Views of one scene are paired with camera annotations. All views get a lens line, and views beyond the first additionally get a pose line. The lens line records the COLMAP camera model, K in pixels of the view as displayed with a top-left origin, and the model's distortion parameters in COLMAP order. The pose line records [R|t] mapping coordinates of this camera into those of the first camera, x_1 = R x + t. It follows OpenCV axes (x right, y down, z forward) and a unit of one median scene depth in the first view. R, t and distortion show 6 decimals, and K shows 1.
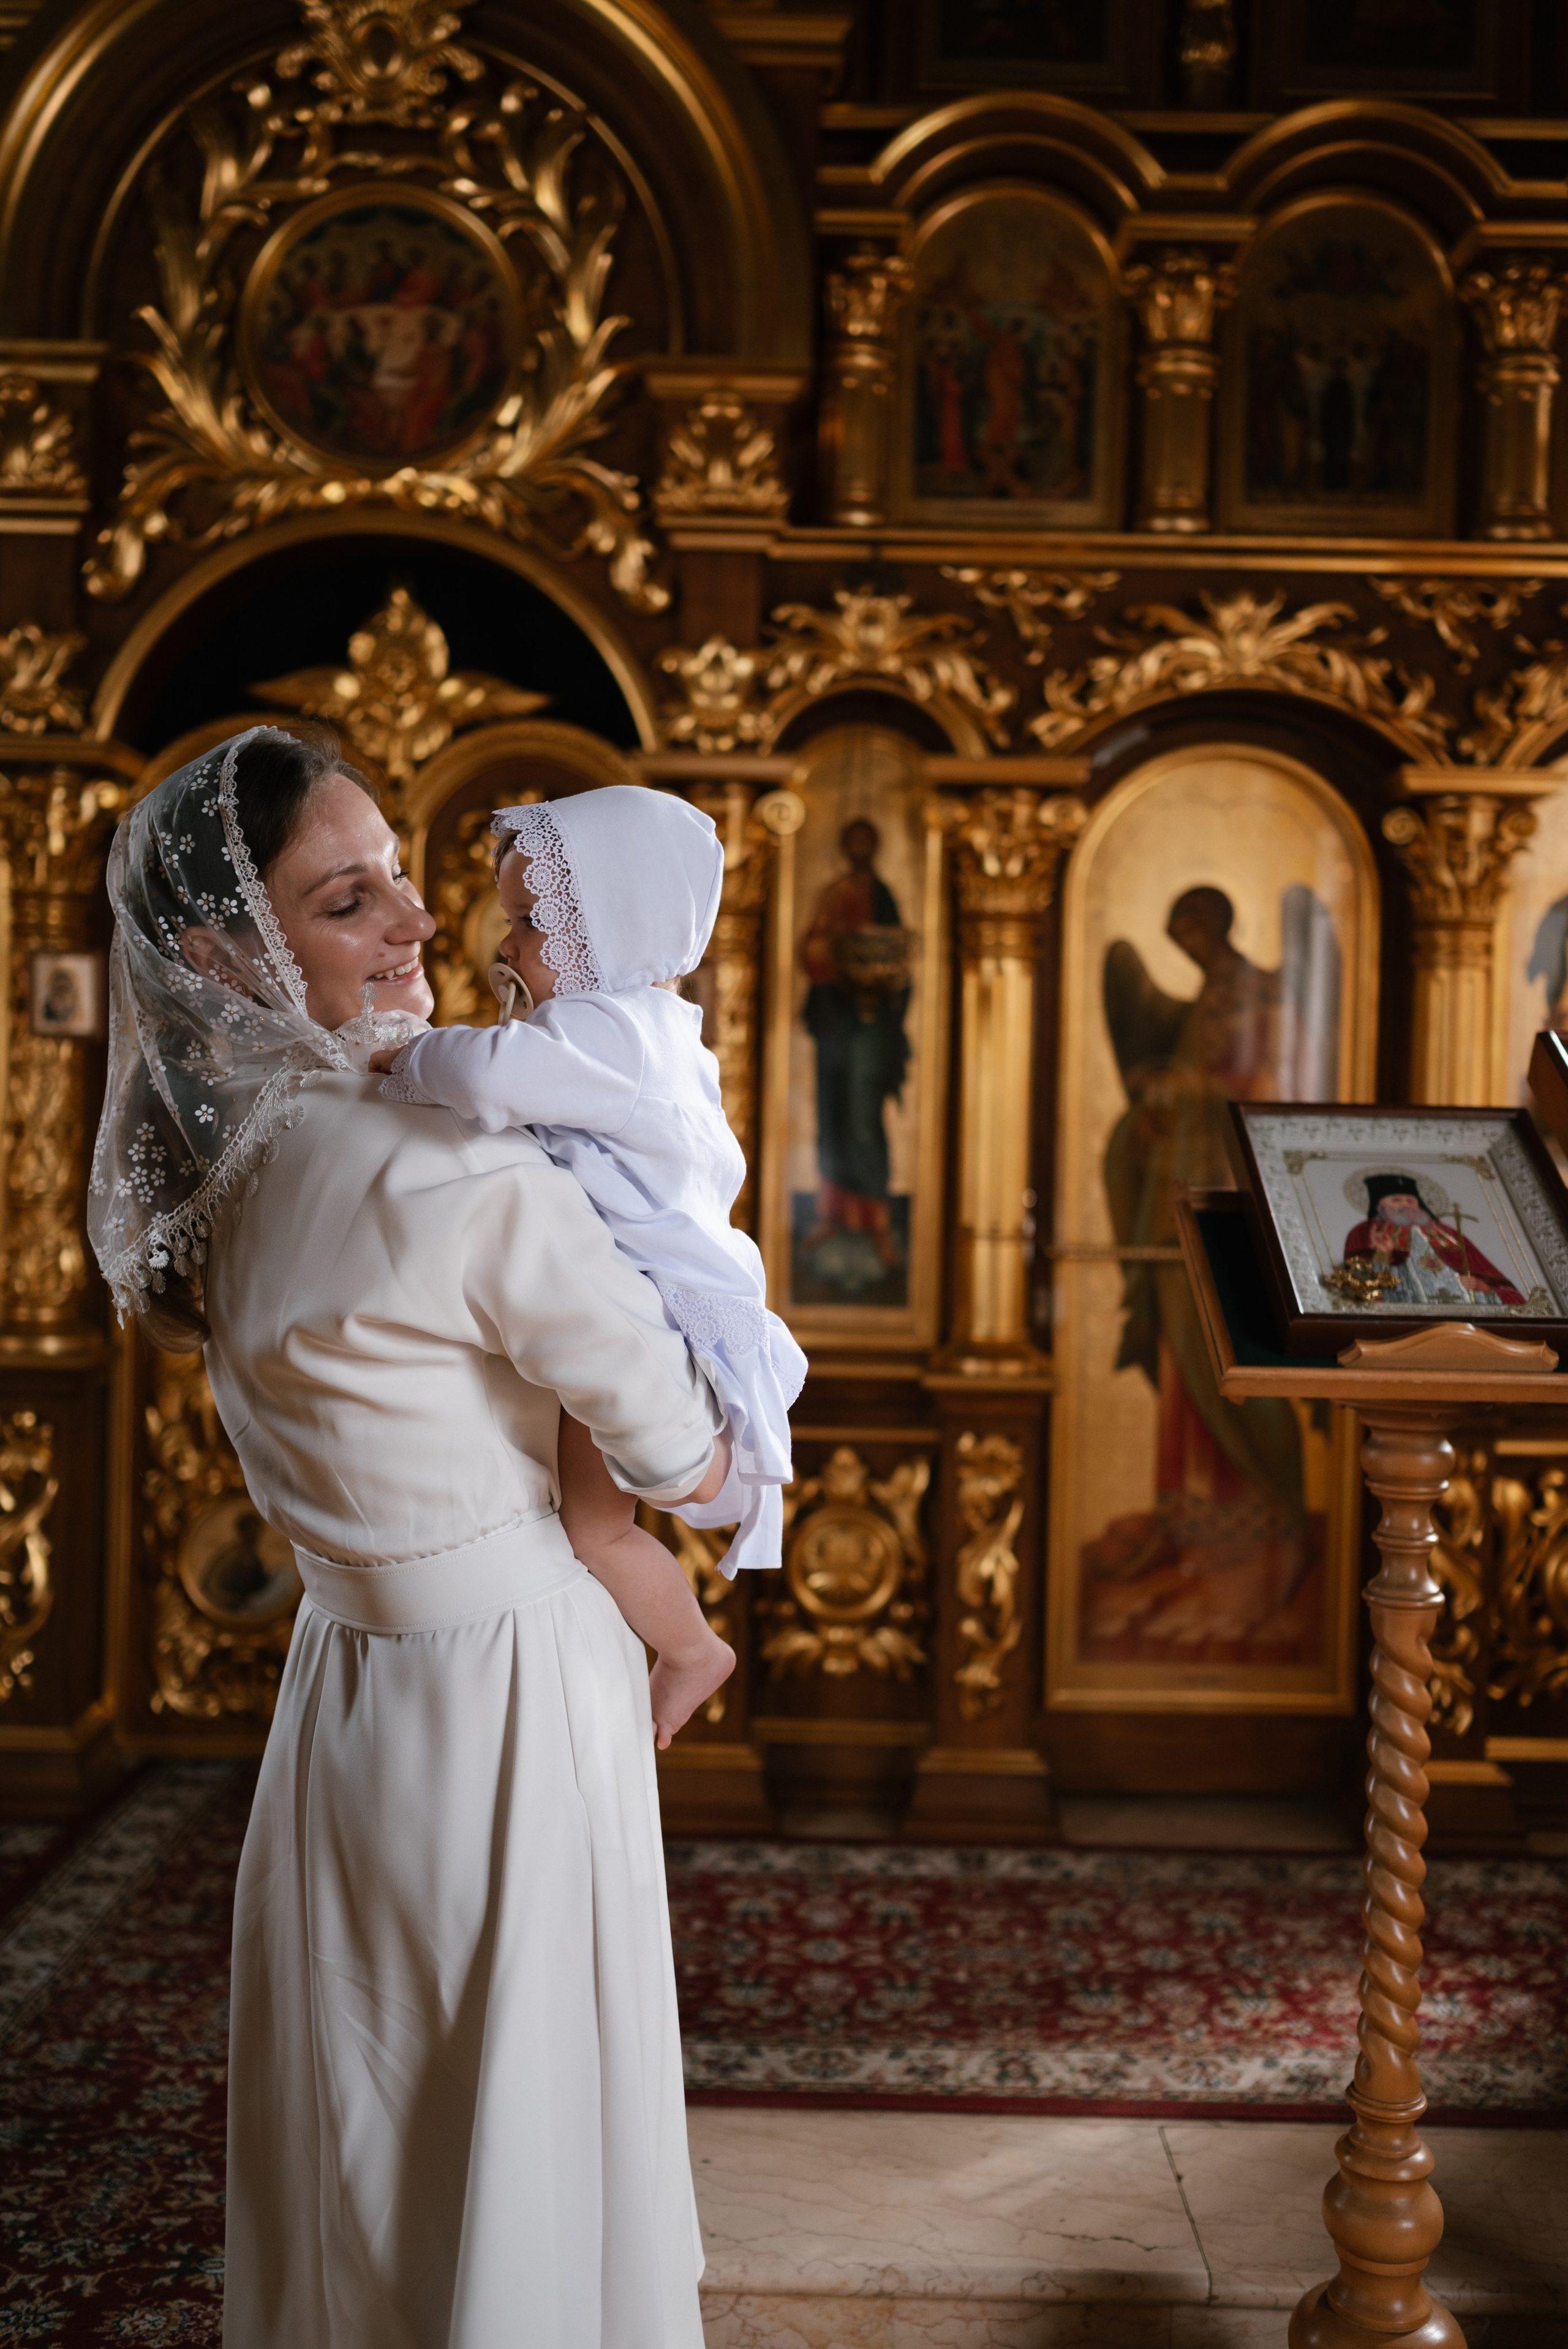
lens RADIAL K [[2250.2, 0, 803.6], [0, 2250.2, 1179.0], [0, 0, 1]] dist [0.003229, 0.000000]
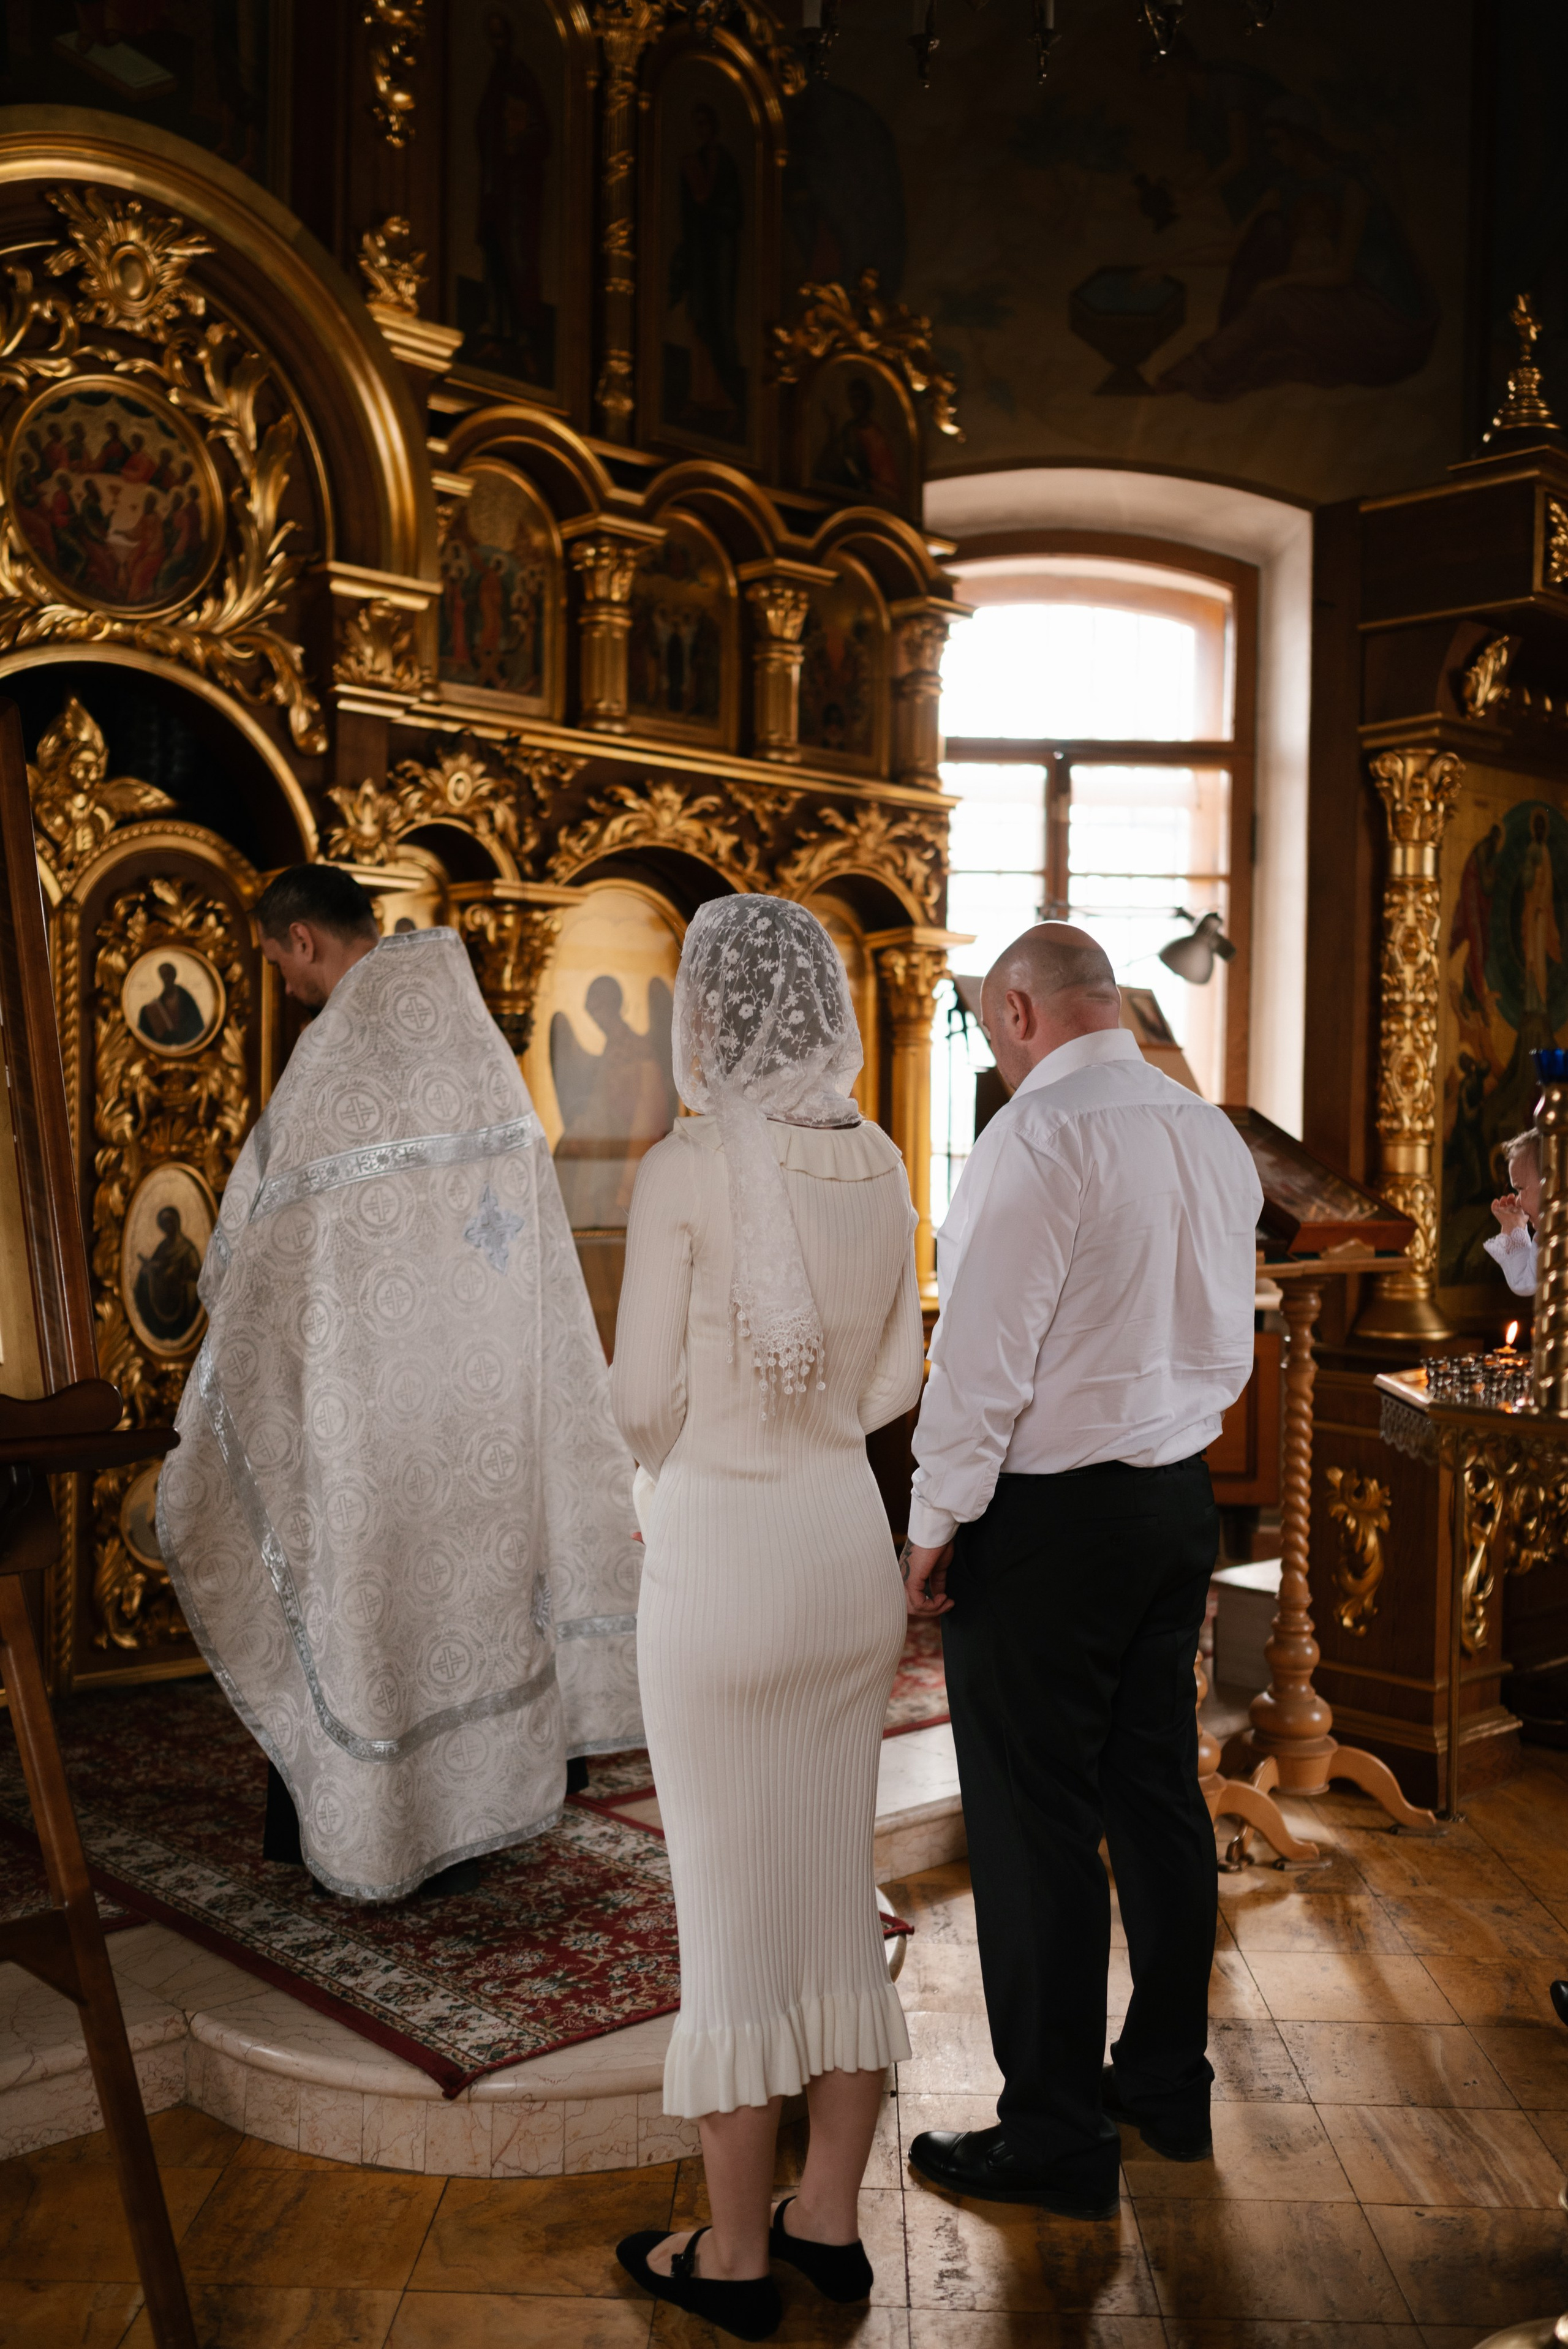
lens RADIAL K [[2250.2, 0, 804.7], [0, 2250.2, 1194.3], [0, 0, 1]] dist [0.003229, 0.000000]
pose [[0.717323, -0.033674, 0.695927, -0.772281], [0.024999, 0.999432, 0.022592, -0.021054], [-0.696292, 0.001191, 0.717757, -0.124552]]
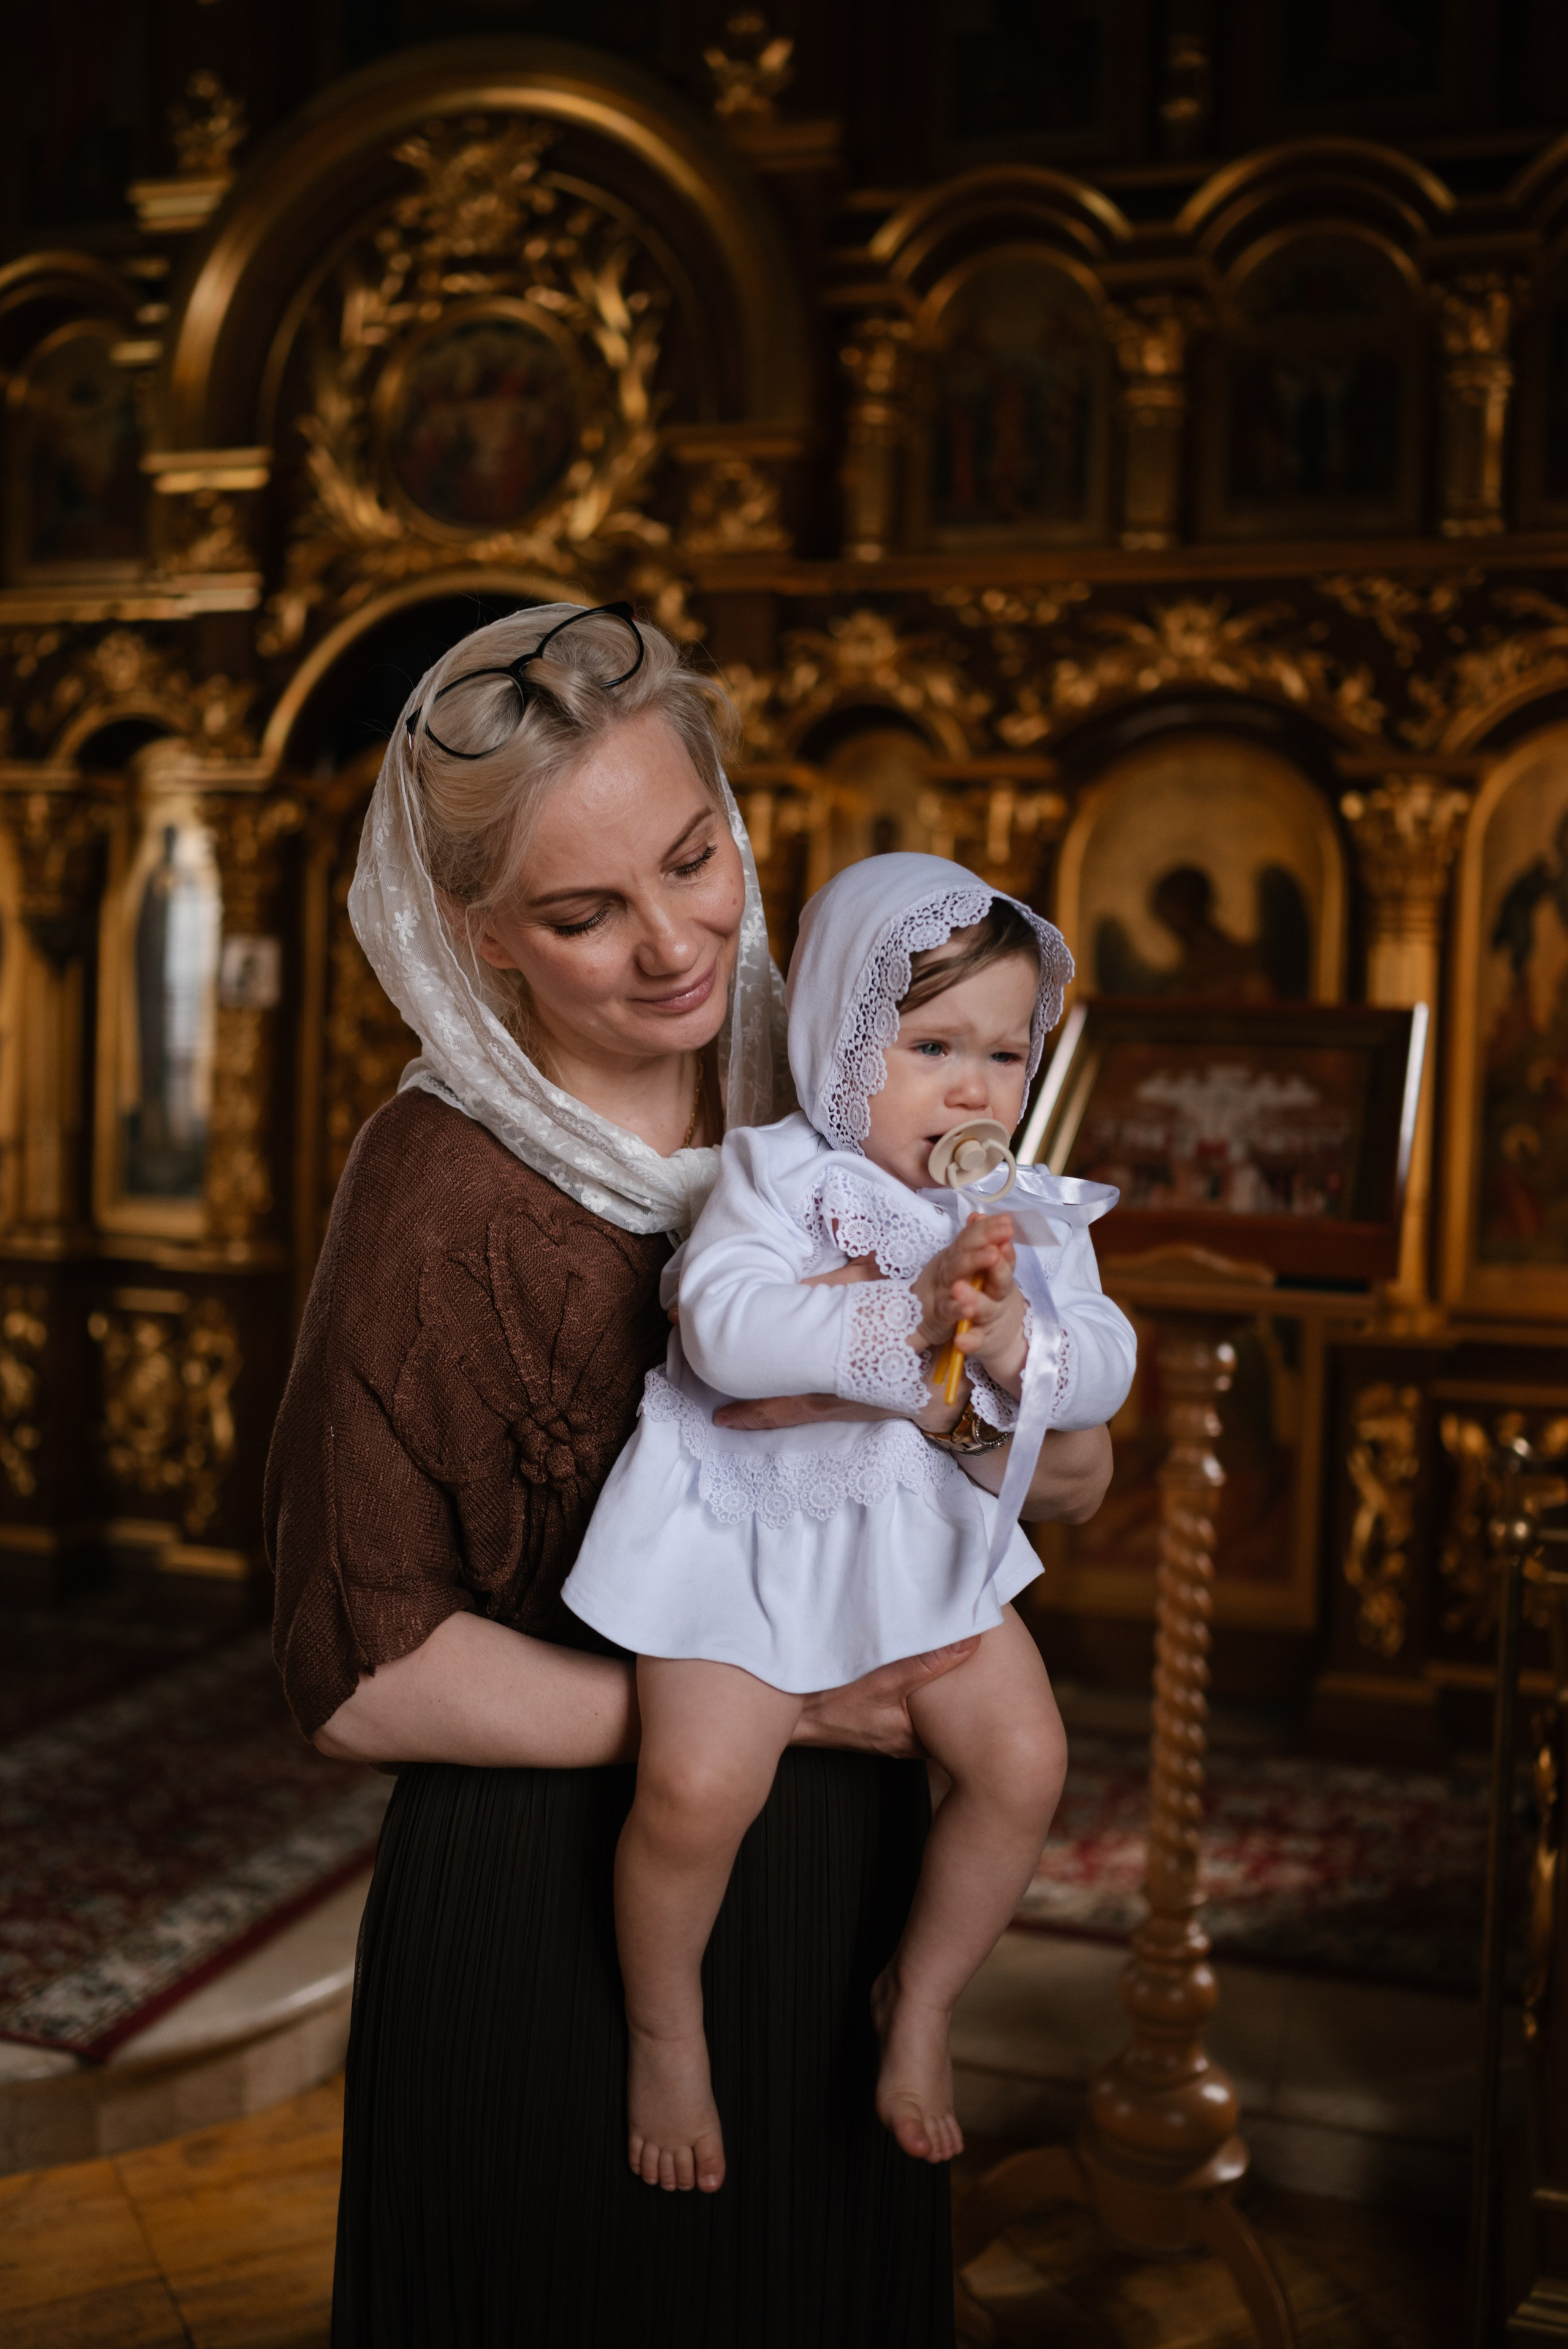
lens RADIAL K [[2250.2, 0, 785.4], [0, 2250.2, 1159.9], [0, 0, 1]] dist [0.003229, 0.000000]
pose [[0.955569, 0.018673, -0.294176, 0.332149], [-0.018027, 0.999825, 0.004907, 0.011559], [0.294216, 0.000614, 0.955739, -0.110268]]
